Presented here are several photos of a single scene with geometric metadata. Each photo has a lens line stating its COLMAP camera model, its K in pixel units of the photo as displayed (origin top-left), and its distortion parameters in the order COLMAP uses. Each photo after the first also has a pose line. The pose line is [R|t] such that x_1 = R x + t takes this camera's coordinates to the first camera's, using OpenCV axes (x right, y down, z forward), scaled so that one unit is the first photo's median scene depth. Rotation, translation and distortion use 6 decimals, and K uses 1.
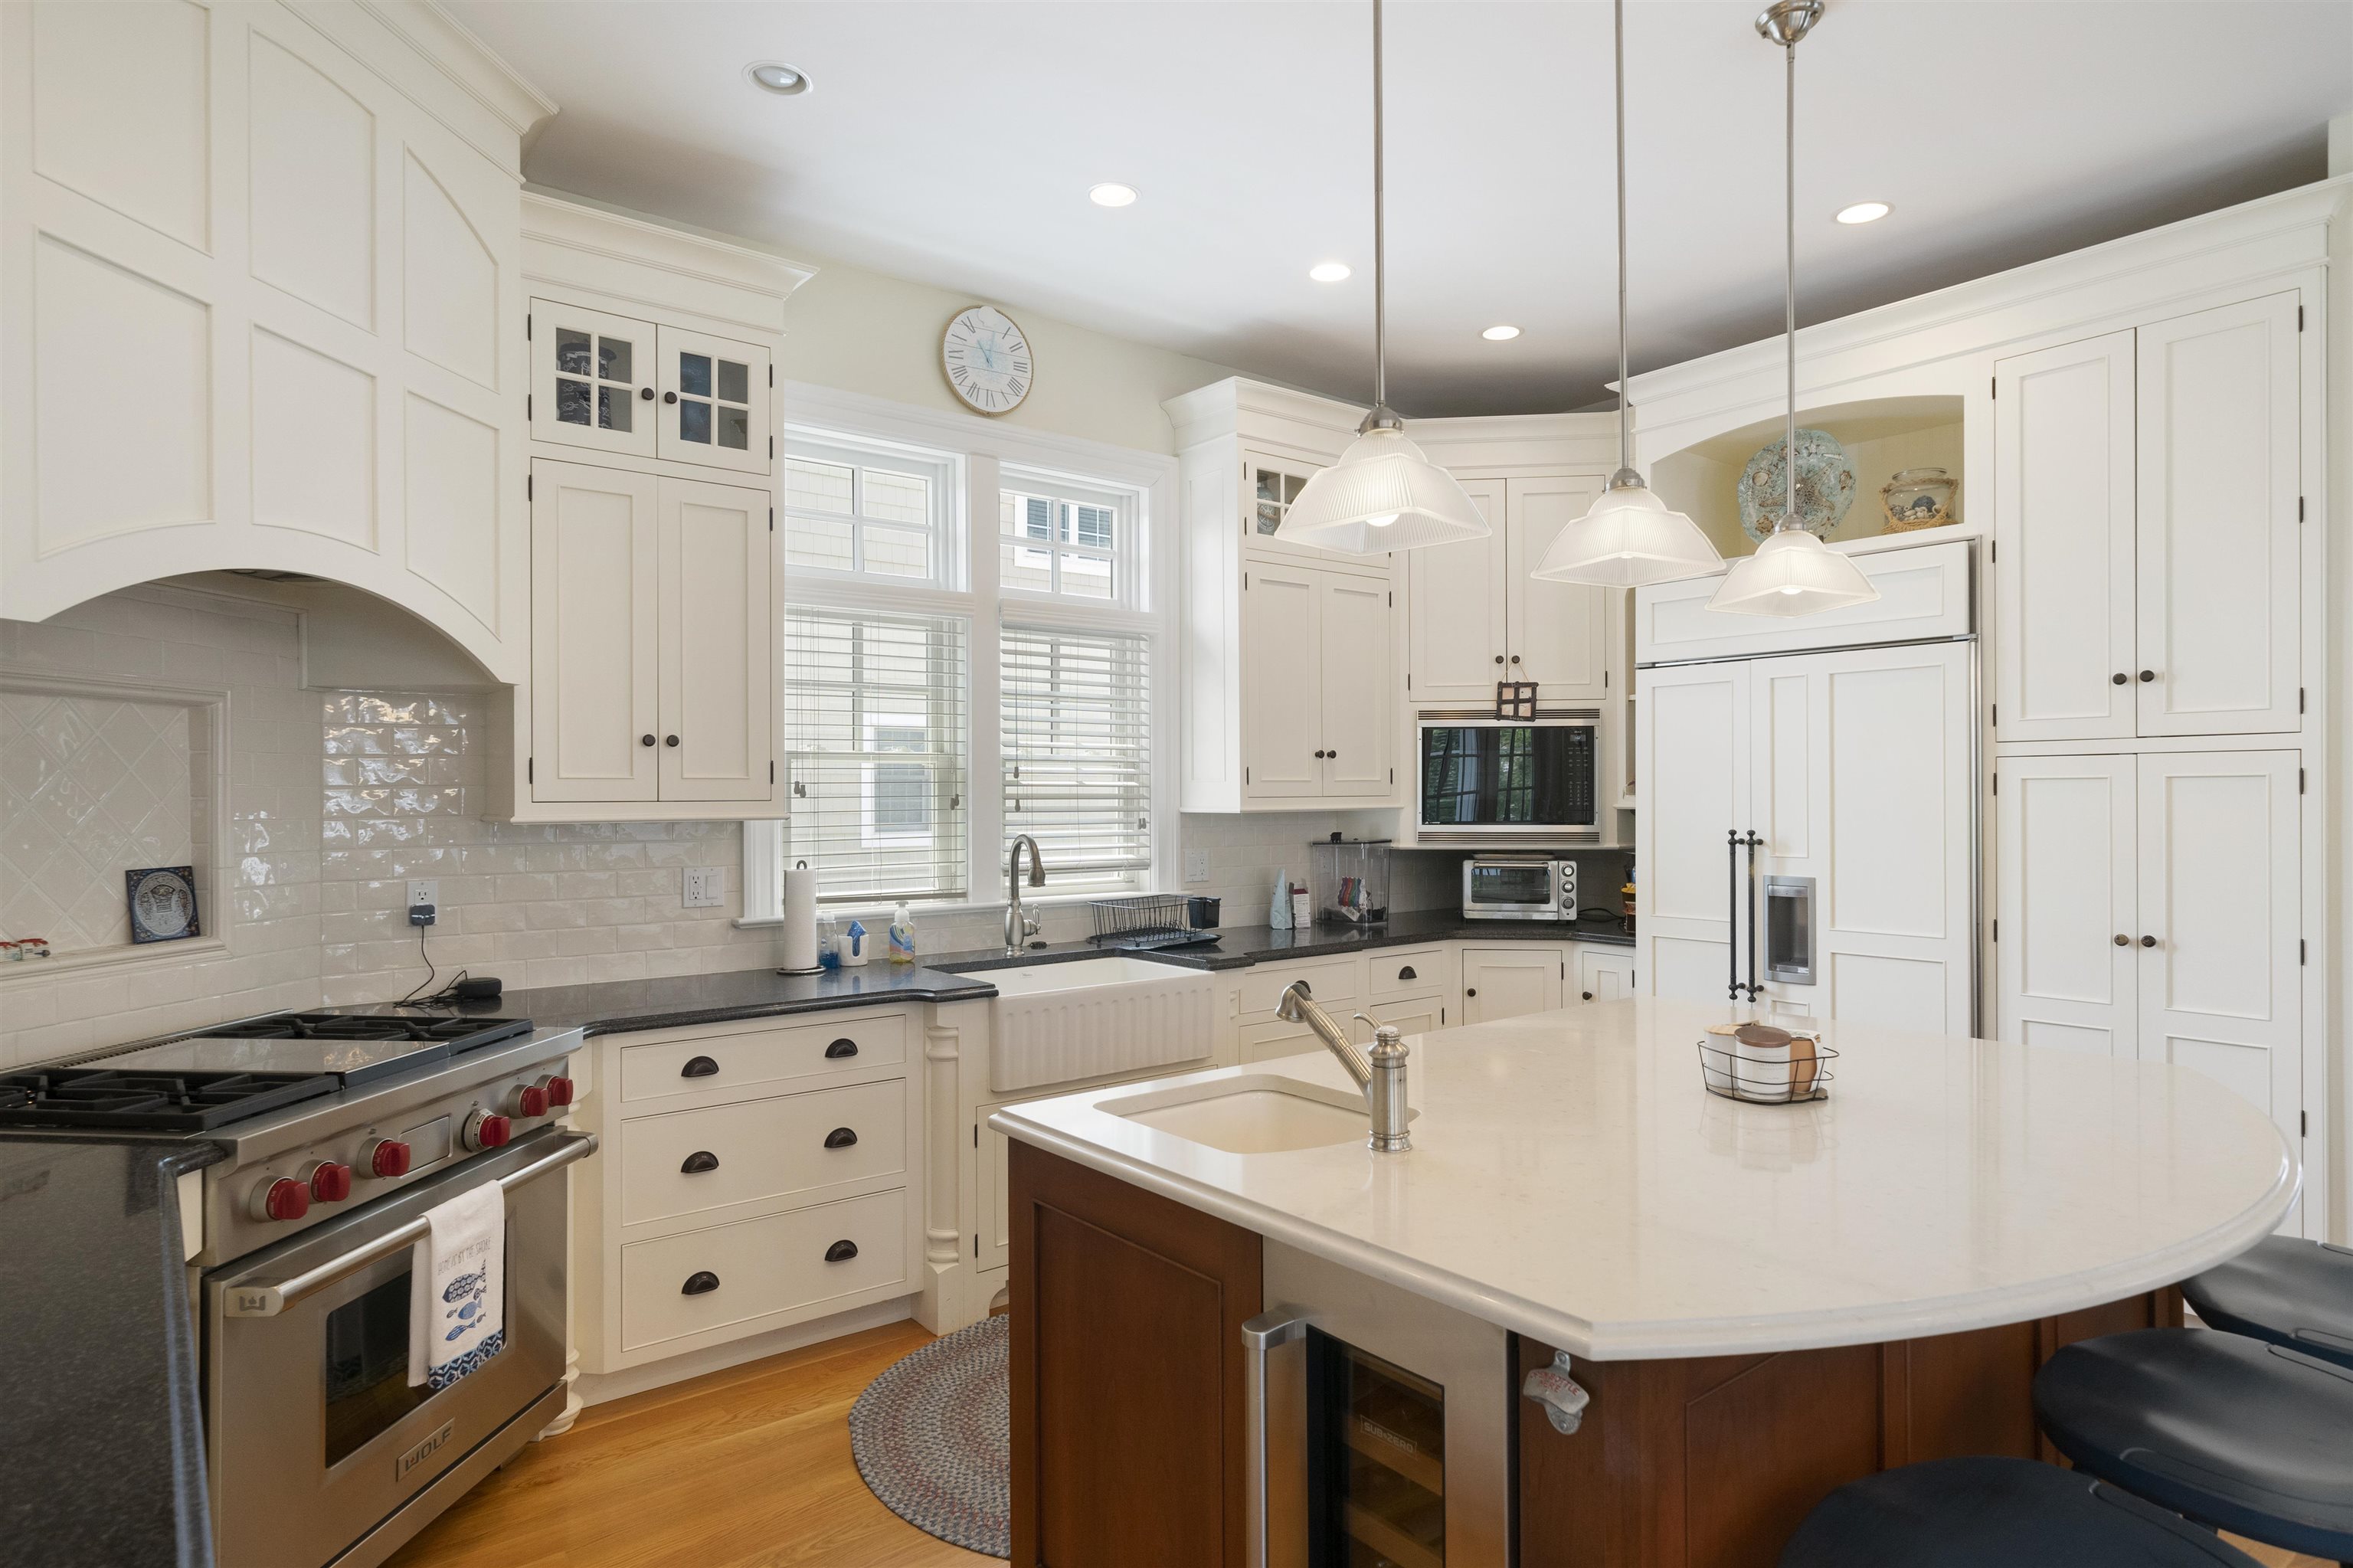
lens RADIAL K [[1295.8, 0, 1182.0], [0, 1295.8, 794.9], [0, 0, 1]] dist [0.002890, 0.000566]
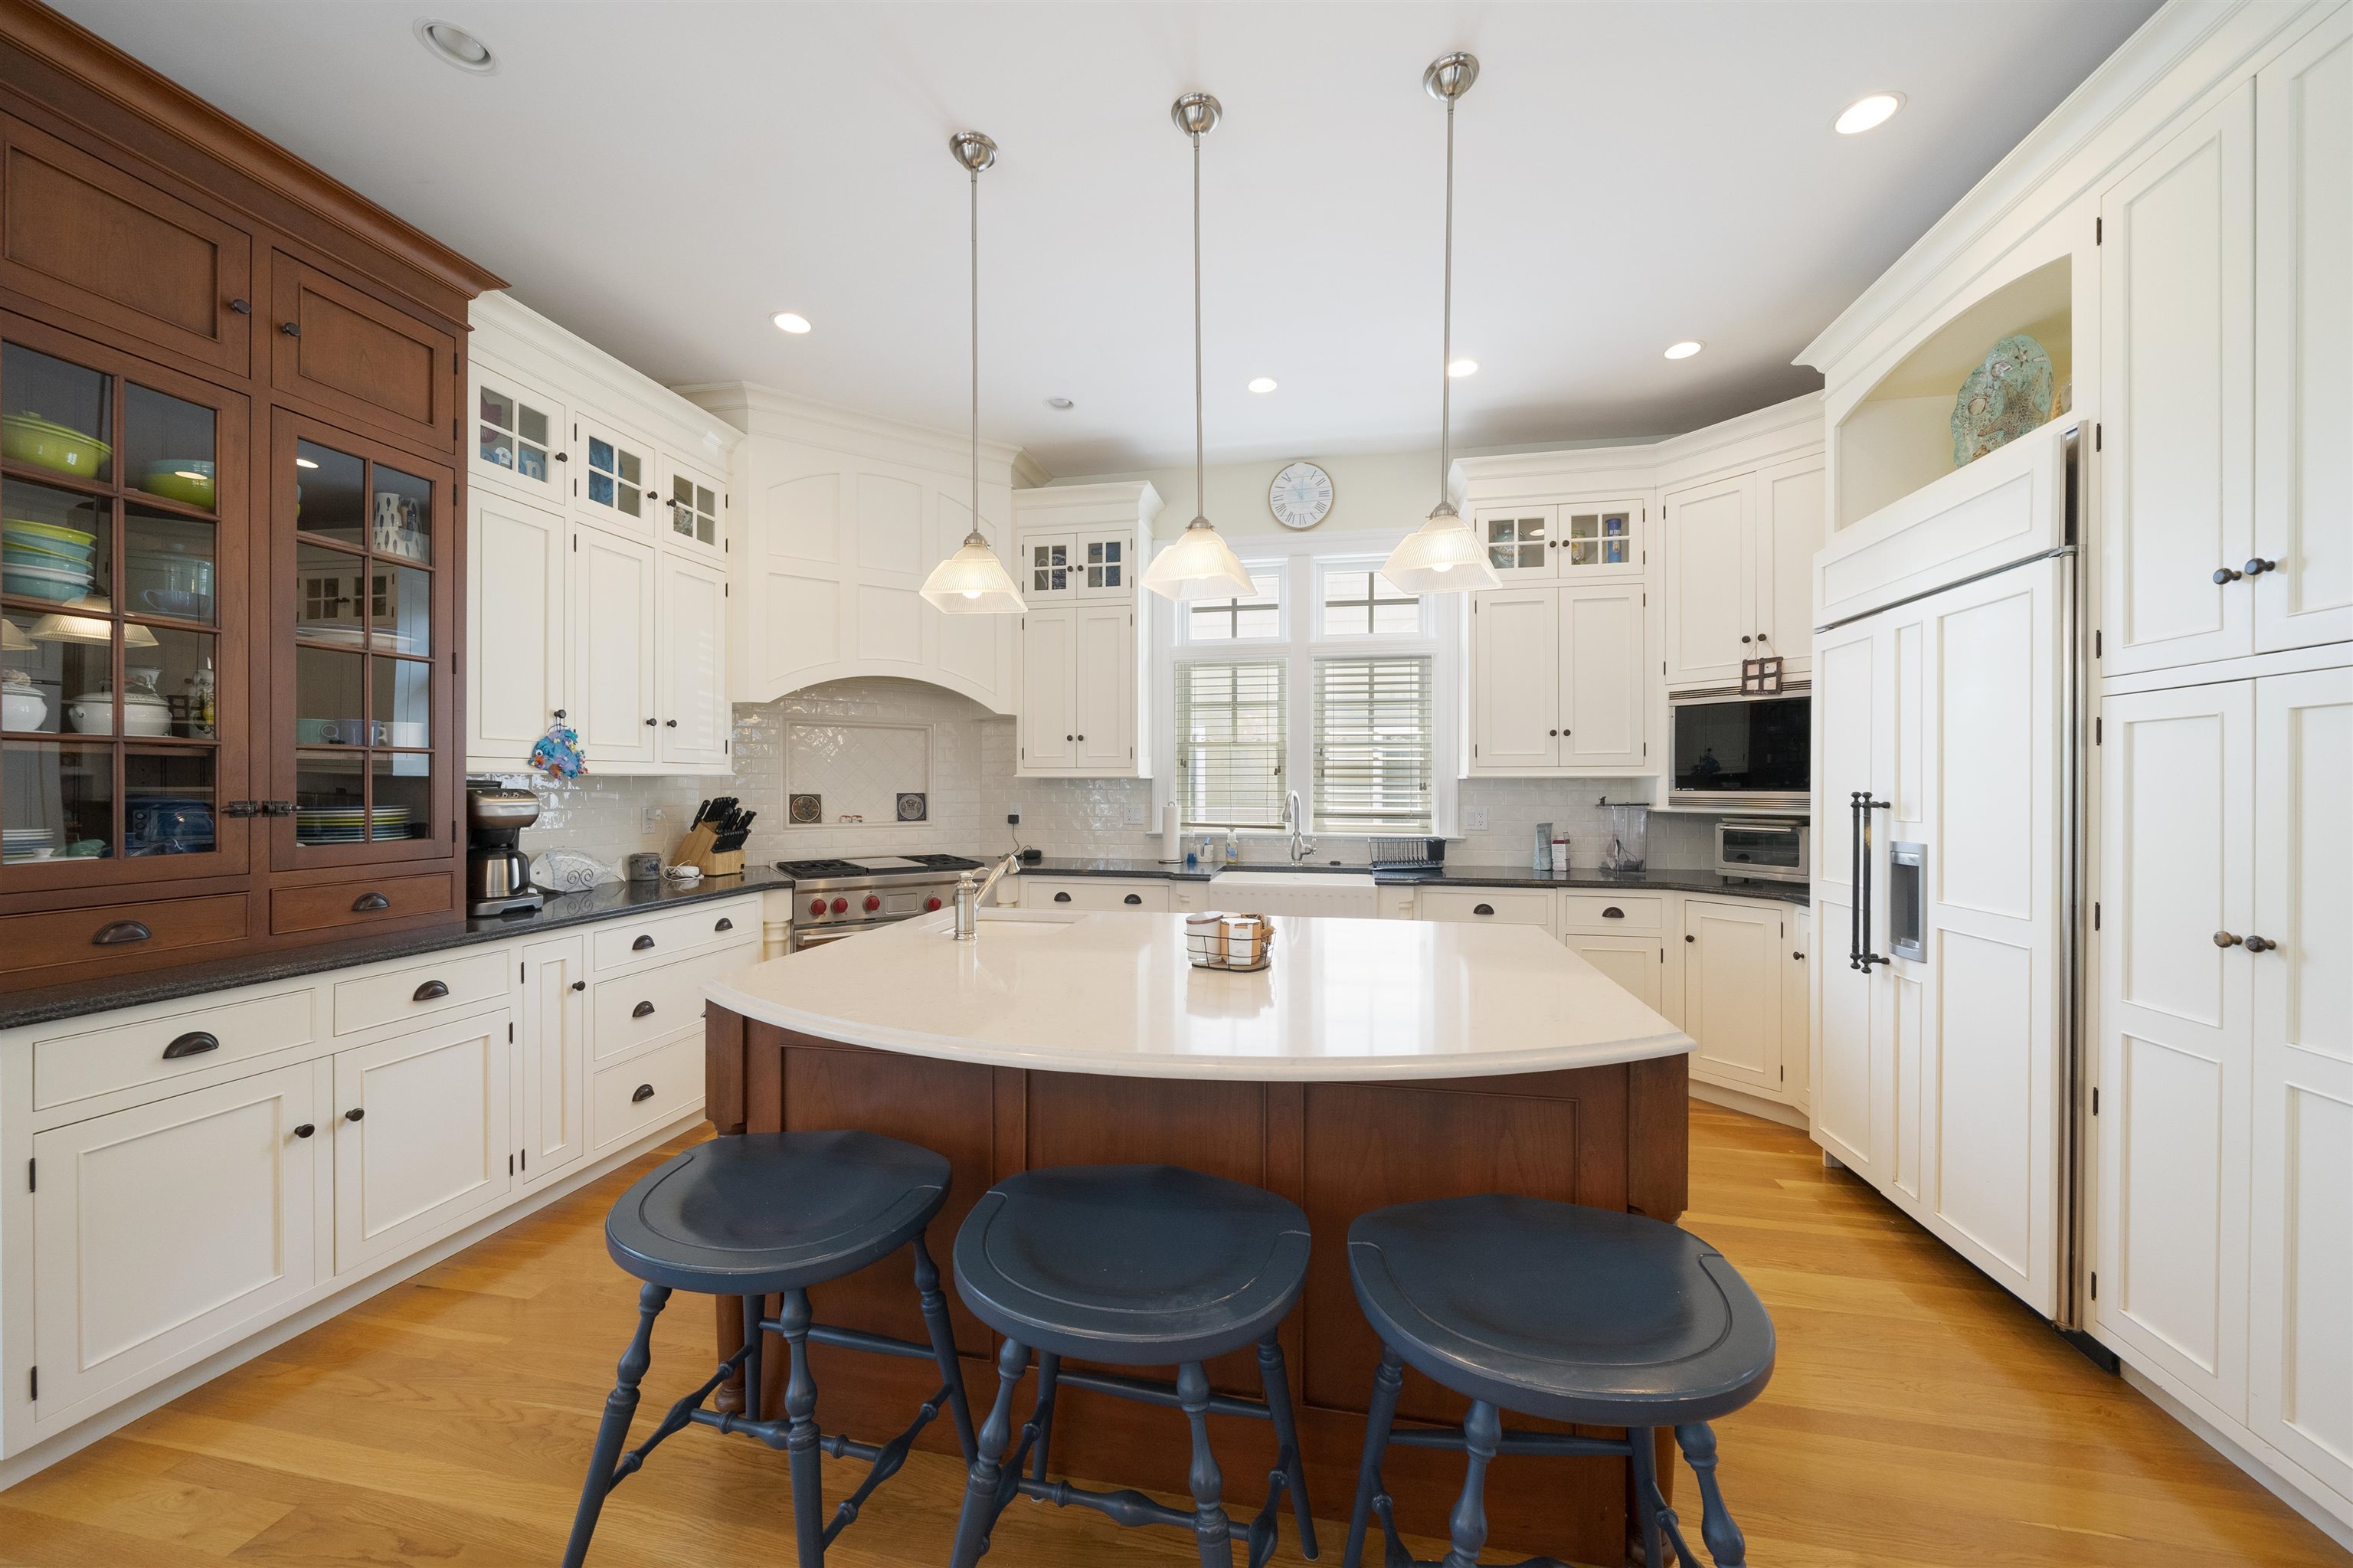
lens RADIAL K [[849.3, 0, 1168.8], [0, 849.3, 788.9], [0, 0, 1]] dist [-0.008749, 0.000002]
pose [[0.643059, 0.008292, -0.765772, 0.646387], [-0.005479, 0.999966, 0.006228, 0.026234], [0.765797, 0.000191, 0.643082, 0.232731]]
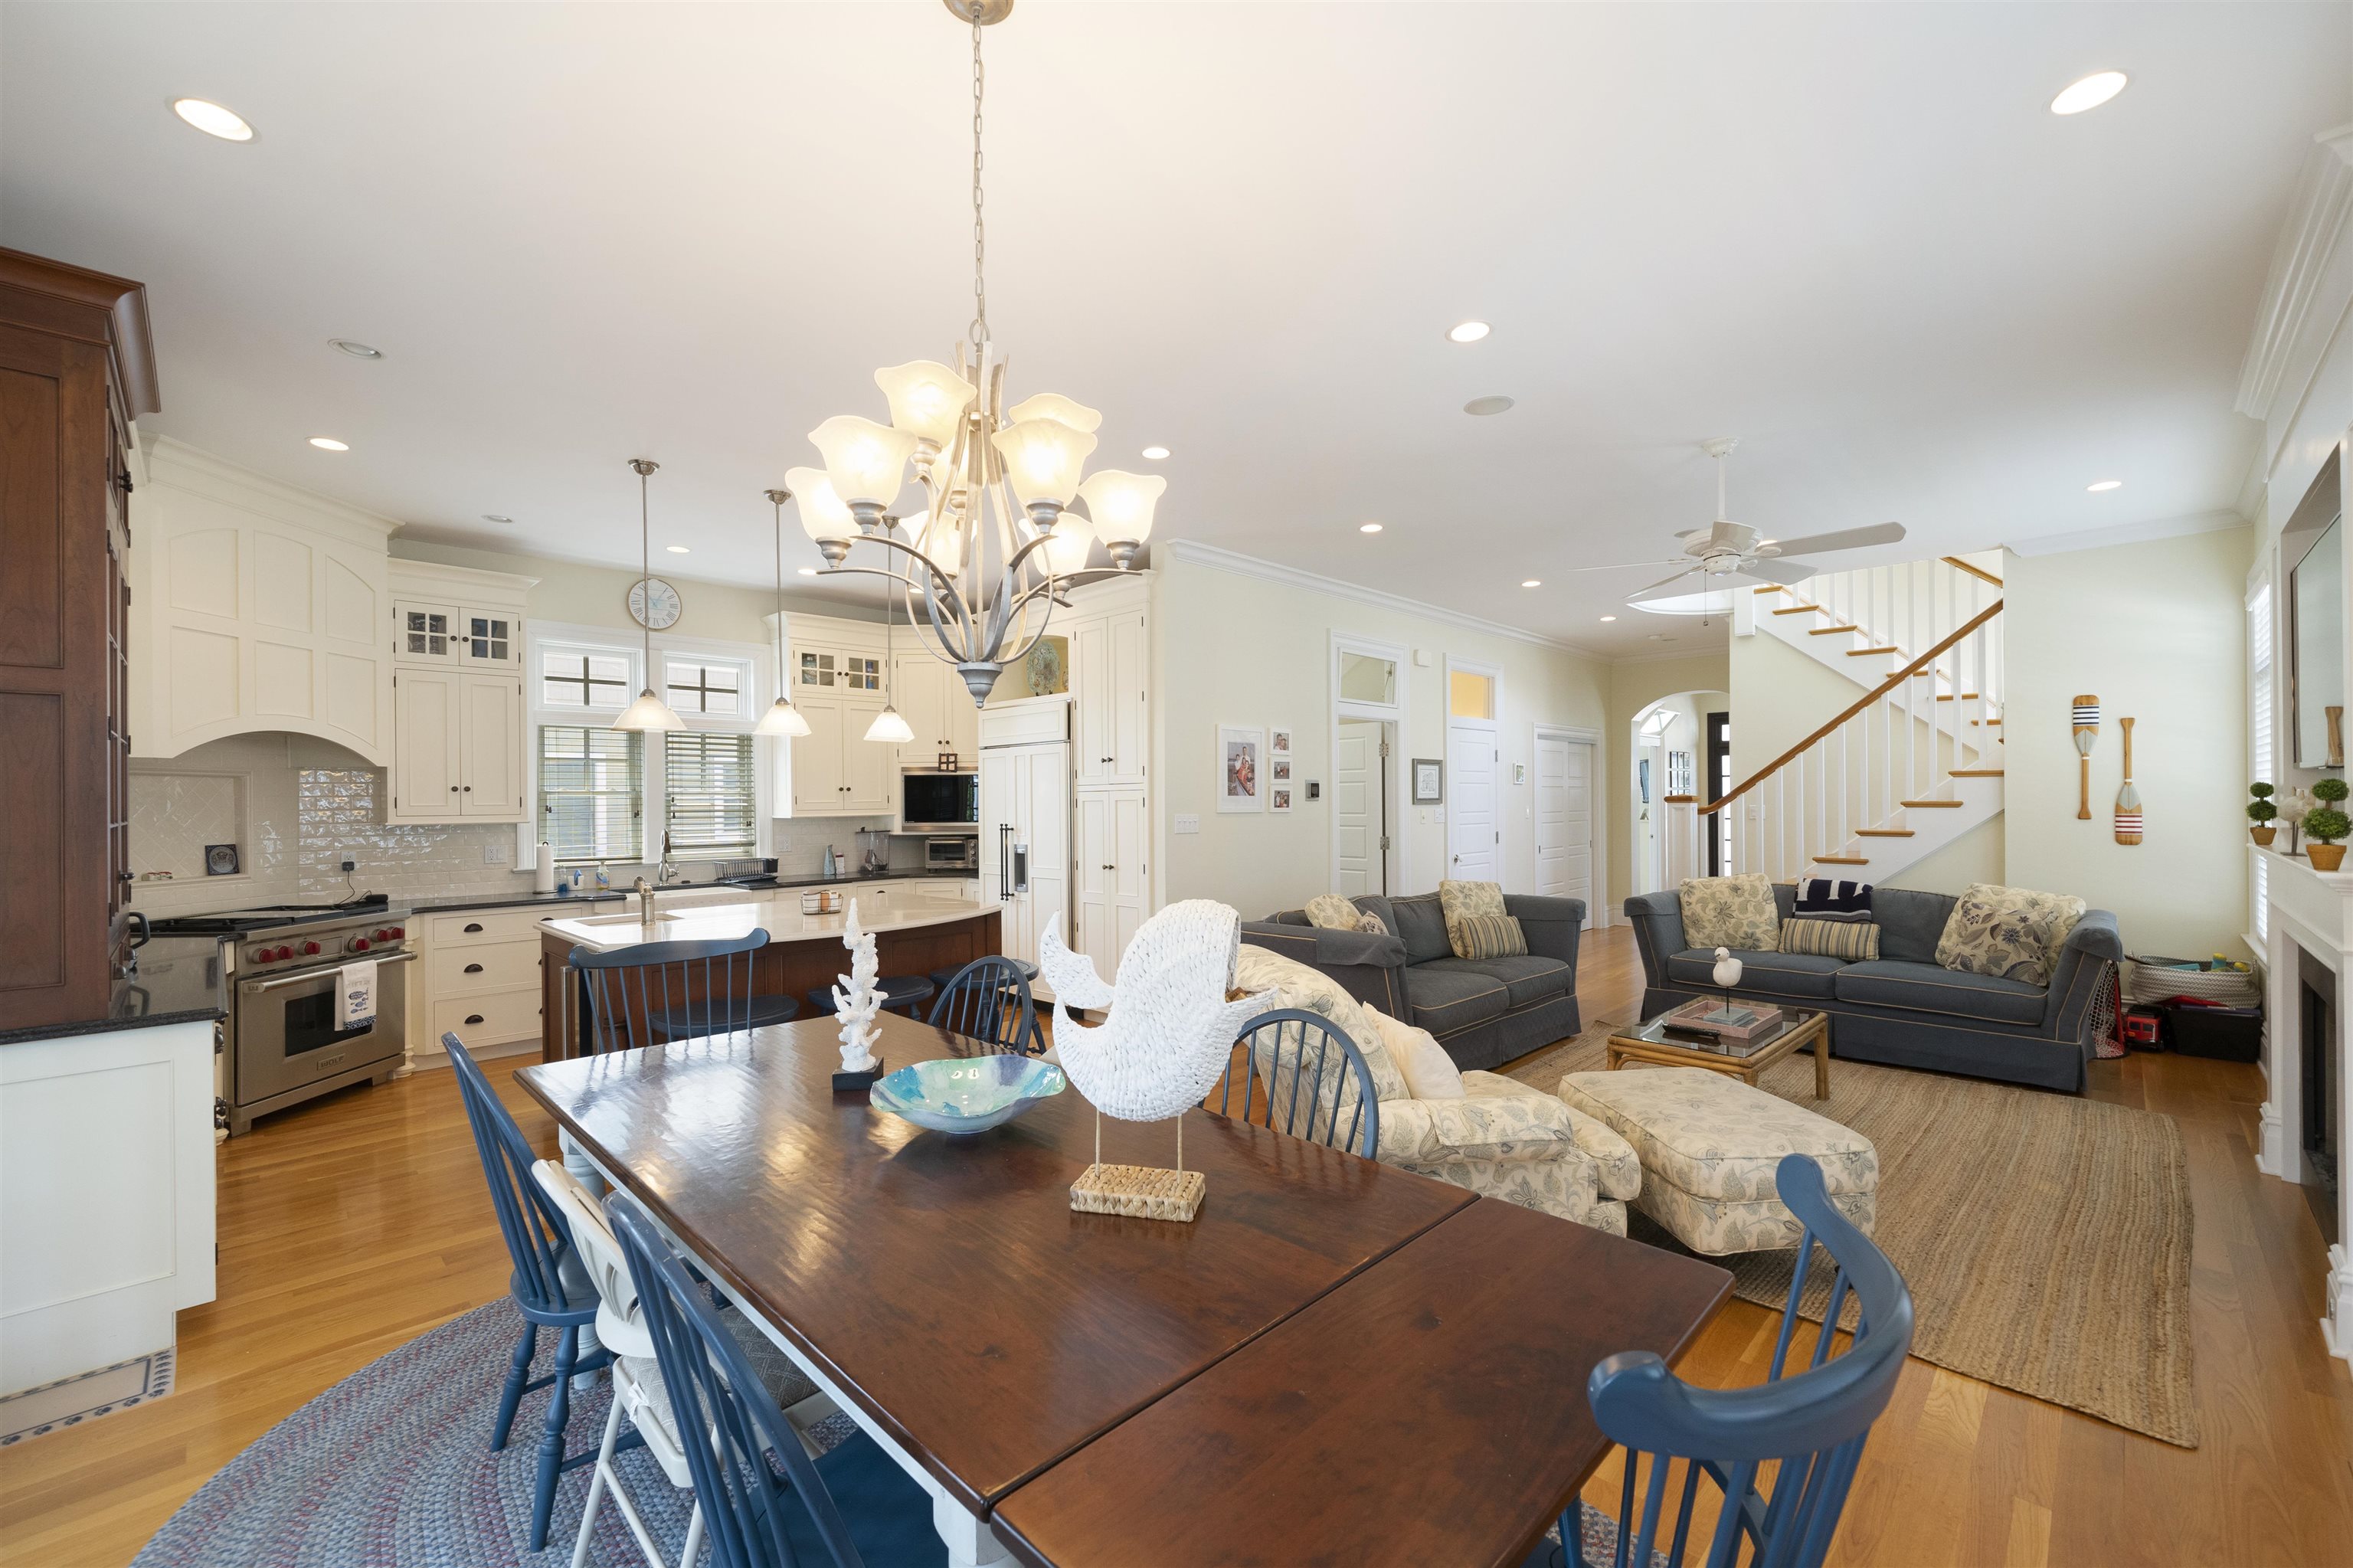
lens RADIAL K [[958.3, 0, 1170.2], [0, 958.3, 801.3], [0, 0, 1]] dist [0.000813, 0.000162]
pose [[0.994494, -0.006409, 0.104601, 0.606364], [0.006555, 0.999978, -0.001049, -0.008978], [-0.104592, 0.001729, 0.994514, -0.743192]]
